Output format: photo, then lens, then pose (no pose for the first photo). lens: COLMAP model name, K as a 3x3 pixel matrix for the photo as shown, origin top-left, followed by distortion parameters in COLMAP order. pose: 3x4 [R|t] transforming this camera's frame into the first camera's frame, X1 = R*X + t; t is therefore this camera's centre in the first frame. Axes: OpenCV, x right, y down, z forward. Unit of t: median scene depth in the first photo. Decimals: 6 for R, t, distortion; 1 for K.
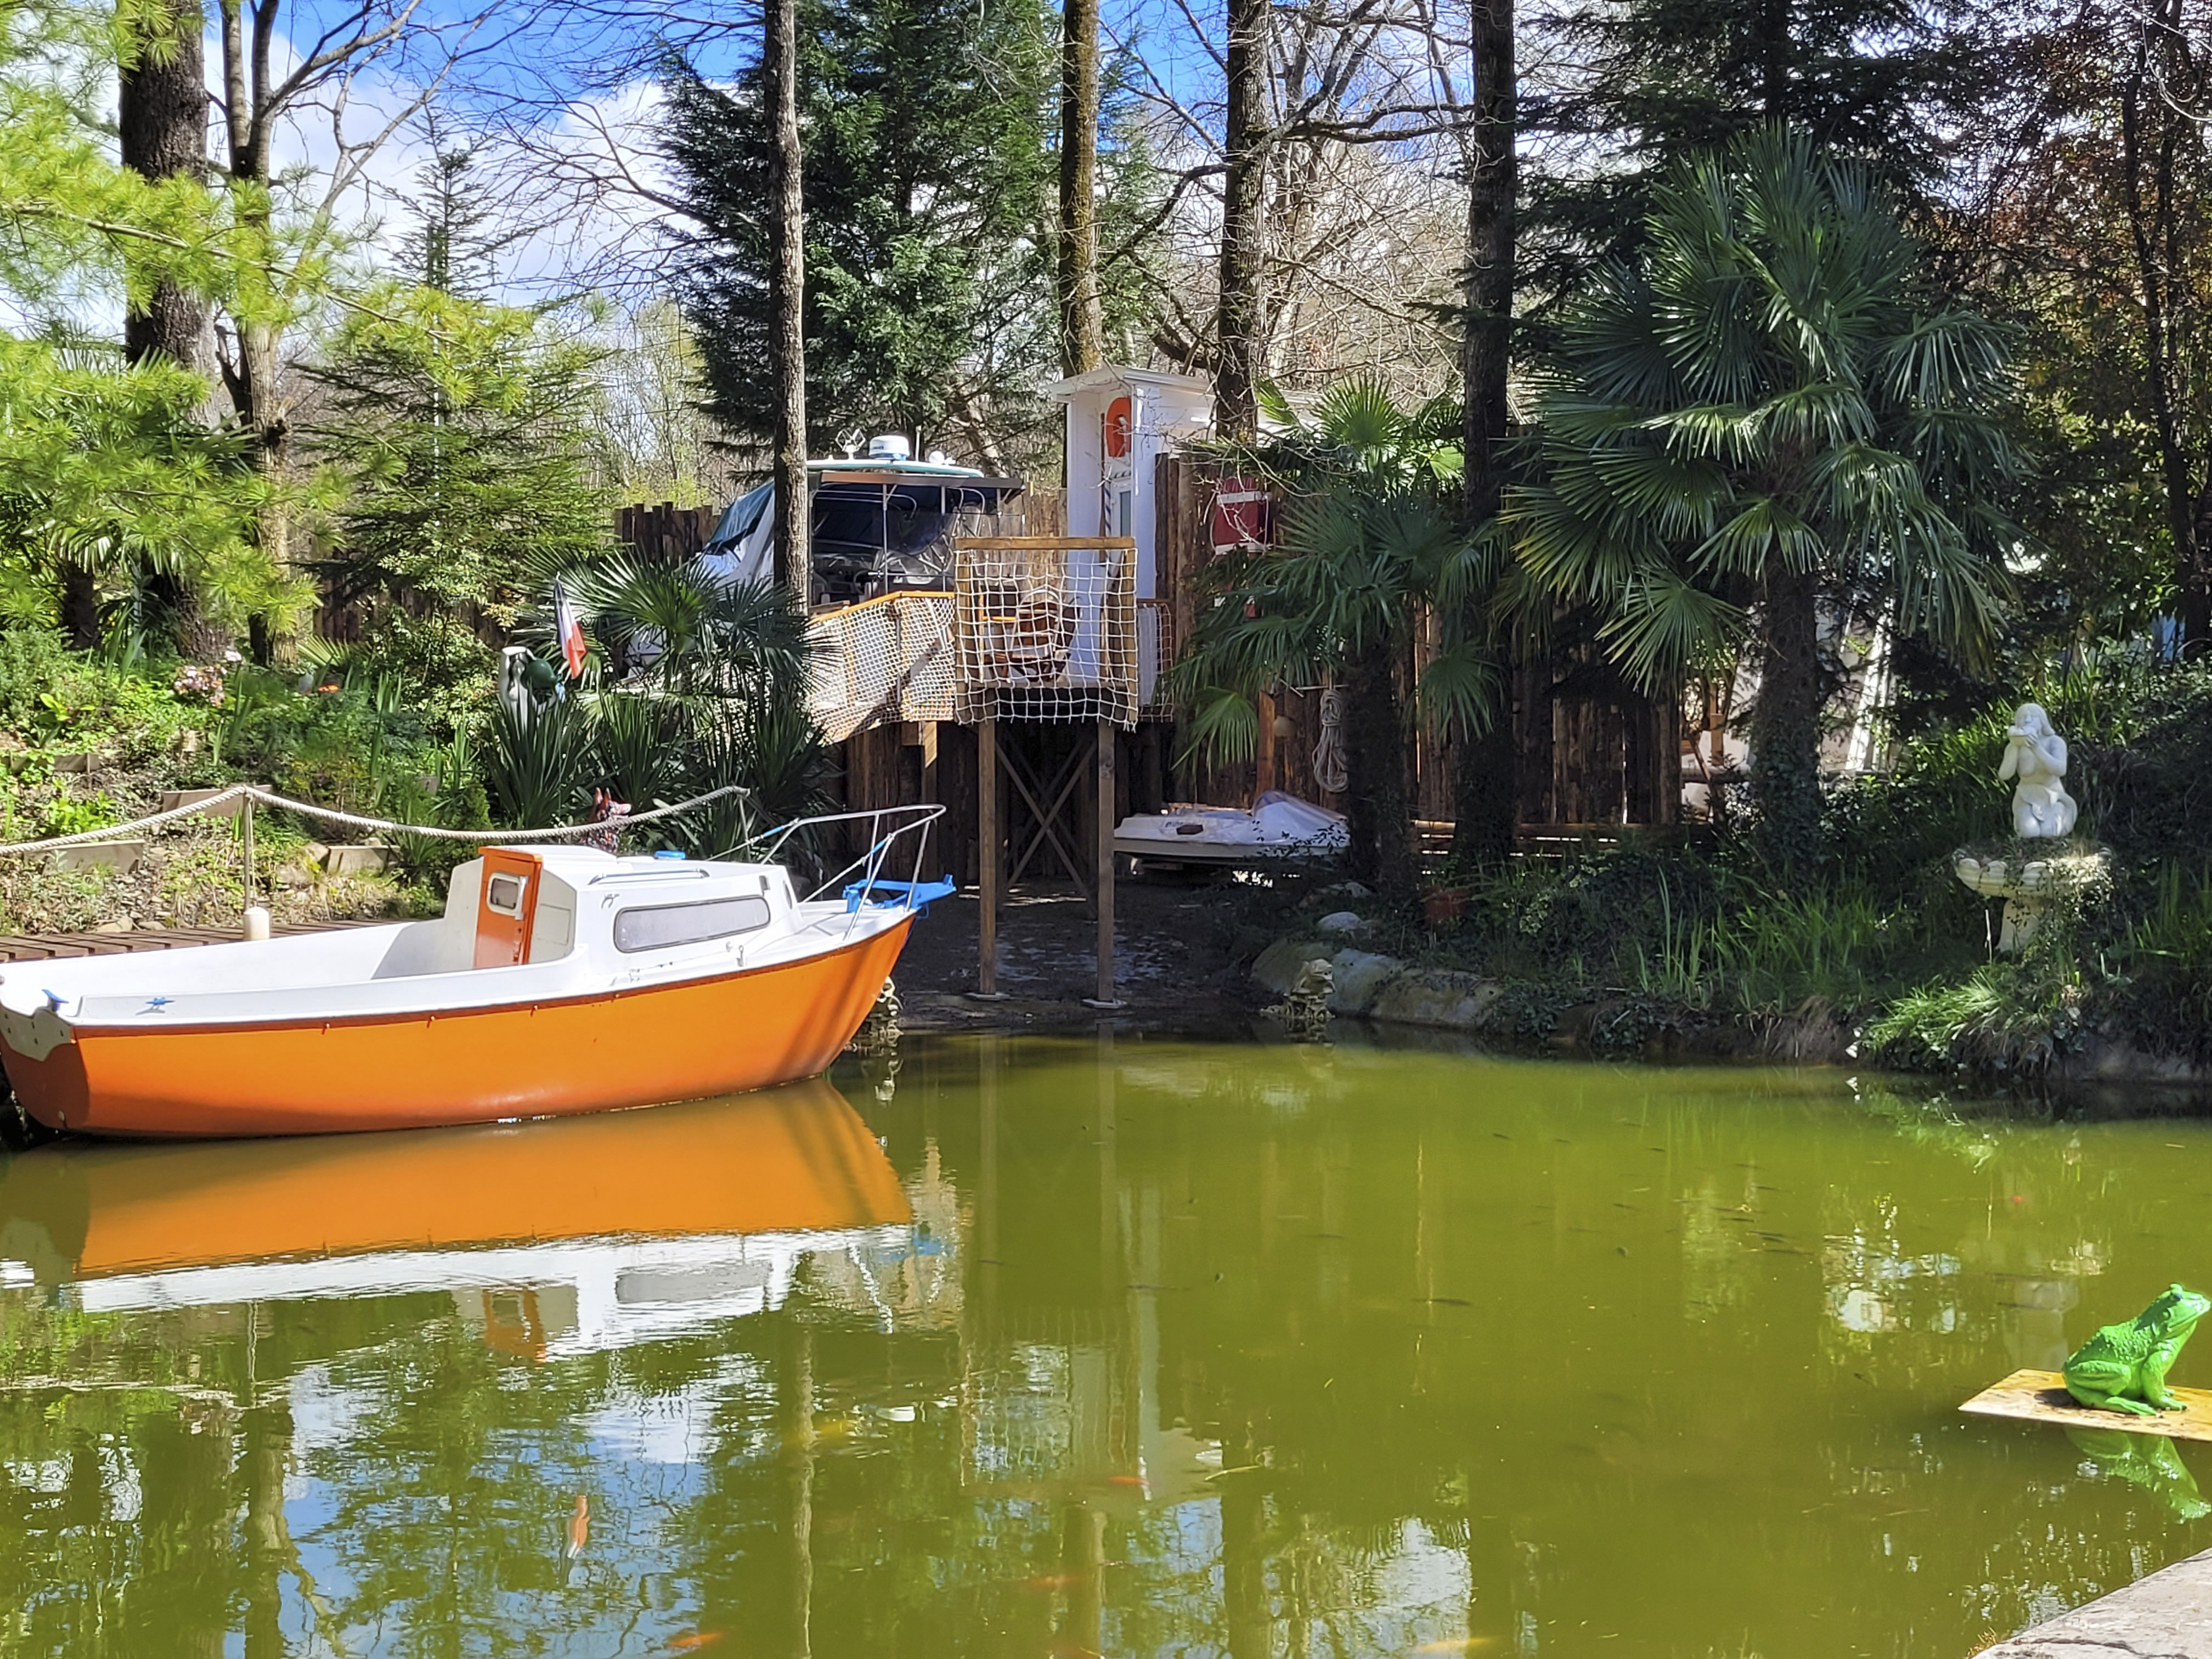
lens RADIAL K [[1658.2, 0, 1106.0], [0, 1658.2, 829.5], [0, 0, 1]] dist [-0.004045, -0.002704]
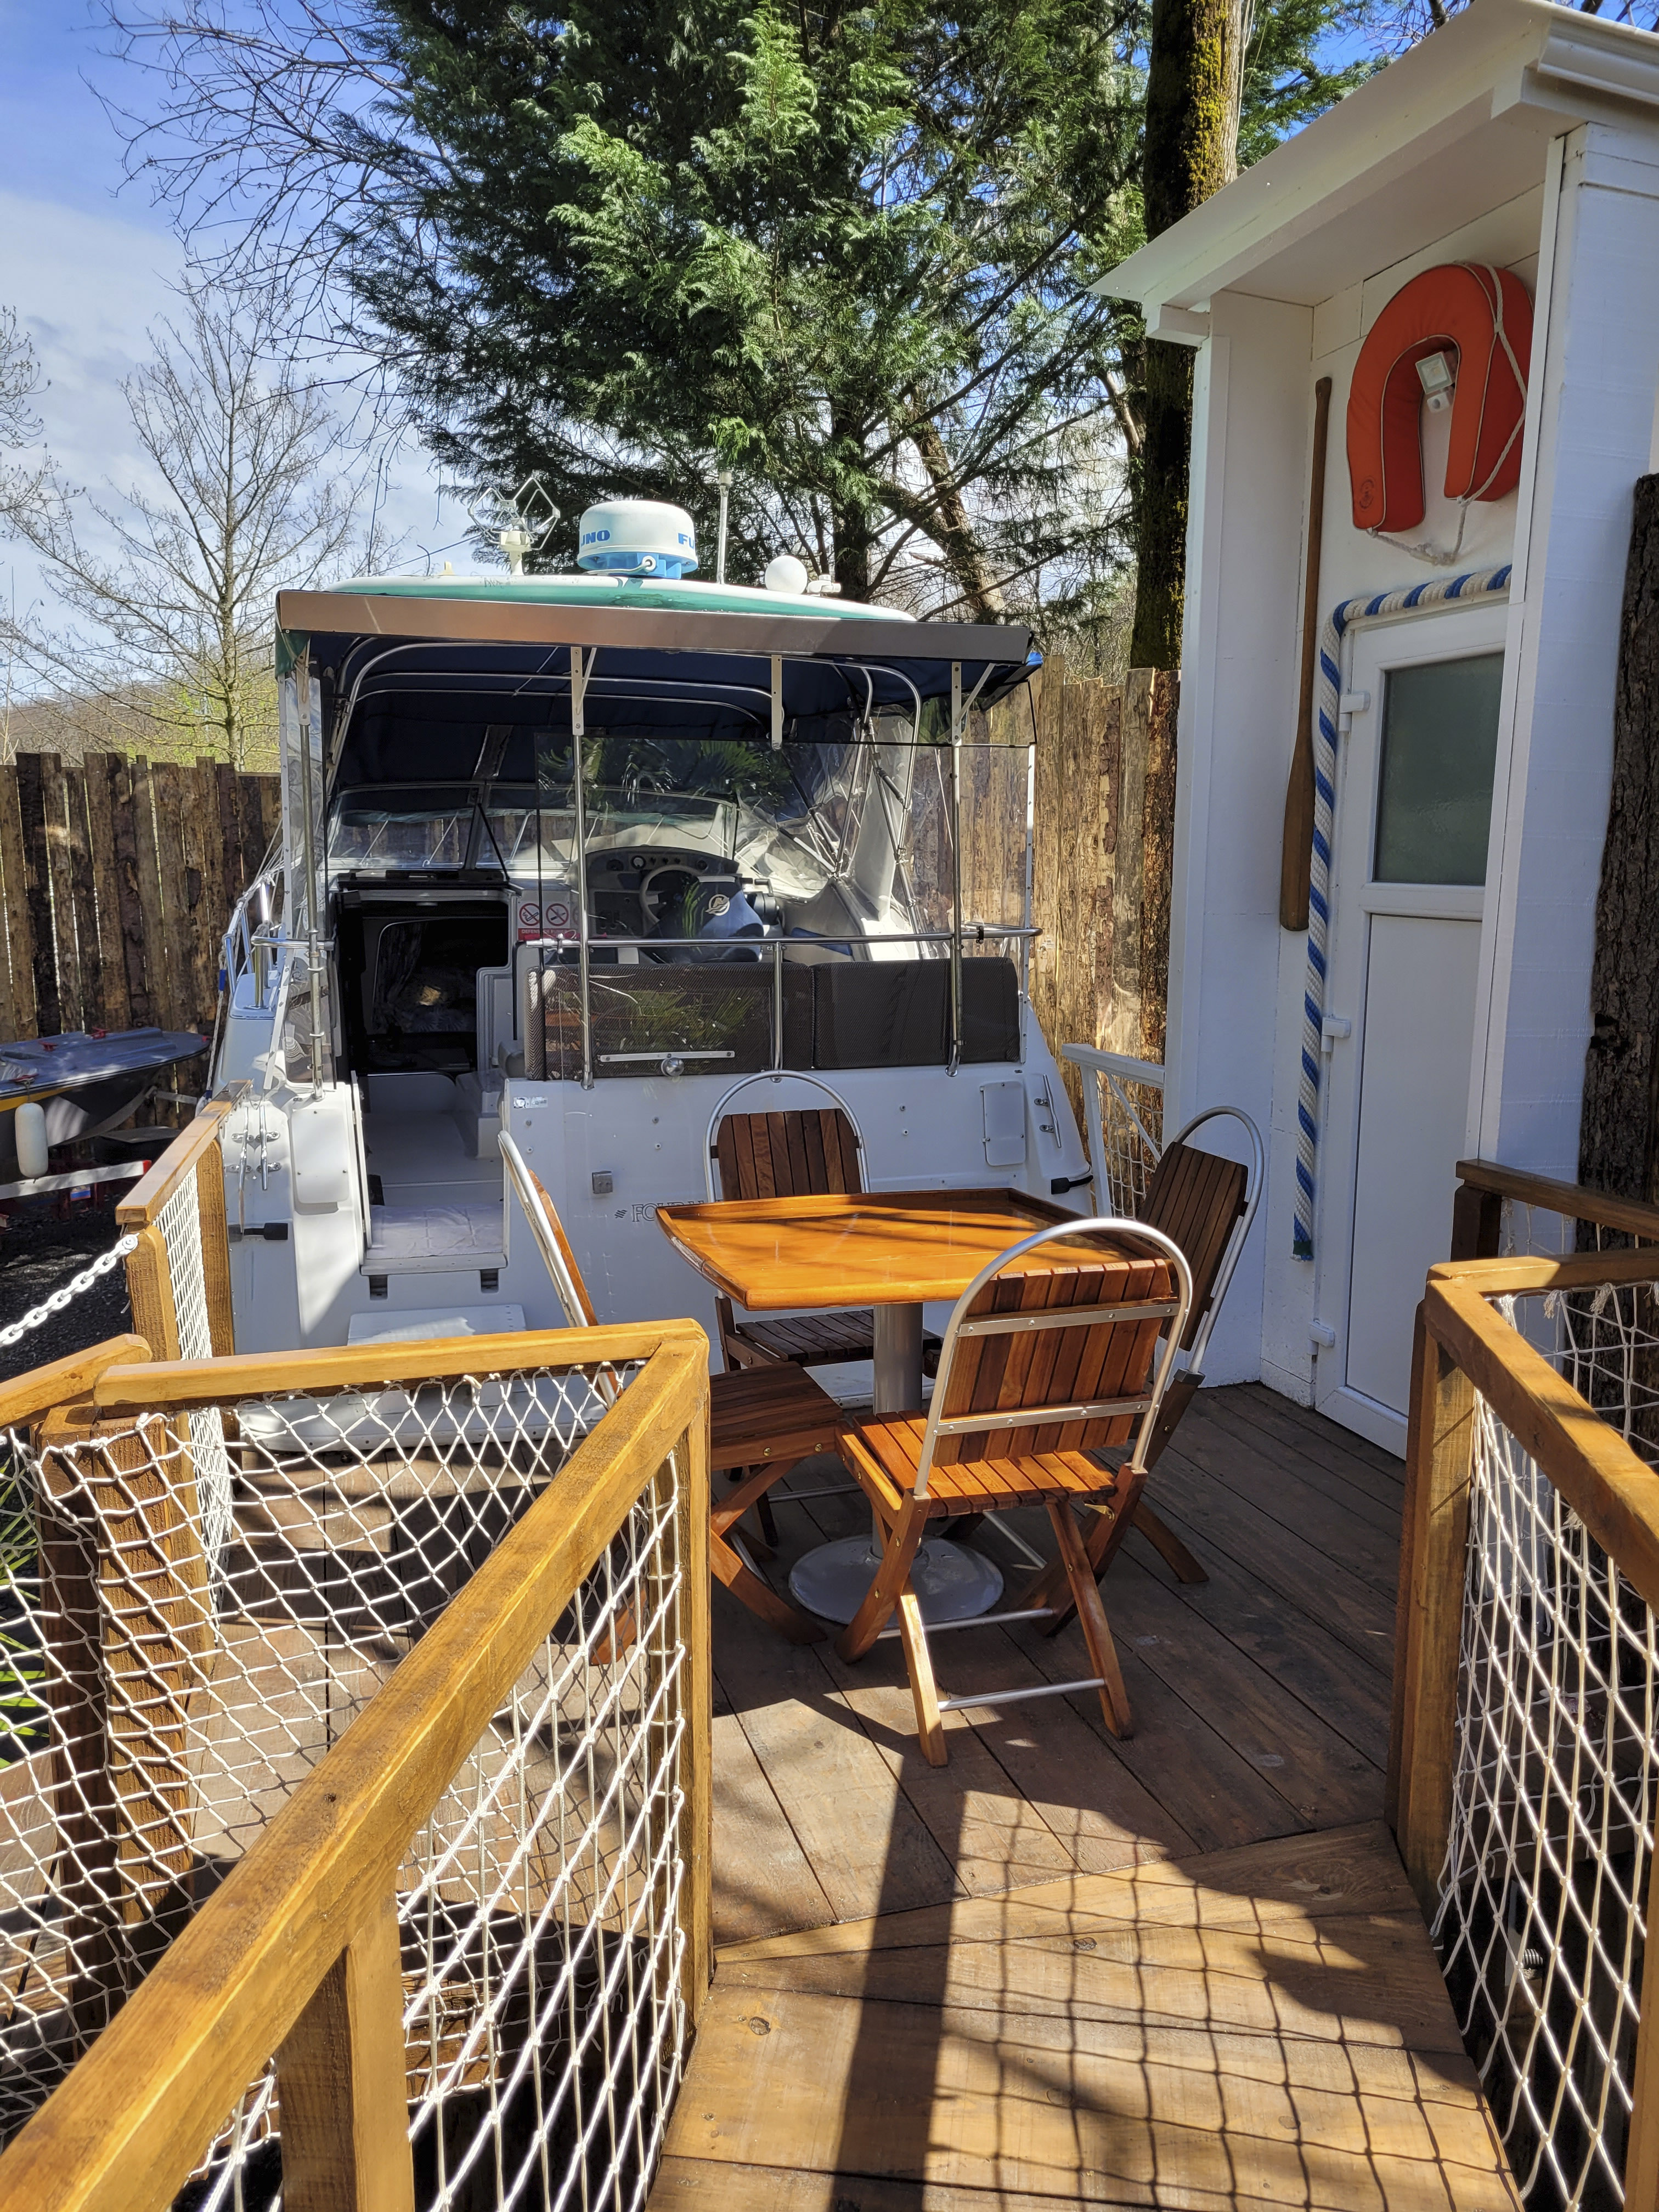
lens RADIAL K [[1658.2, 0, 829.5], [0, 1658.2, 1106.0], [0, 0, 1]] dist [-0.004045, -0.002704]
pose [[0.984568, 0.038110, -0.170800, -0.031543], [-0.030250, 0.998370, 0.048387, -0.134334], [0.172366, -0.042473, 0.984117, 0.674593]]
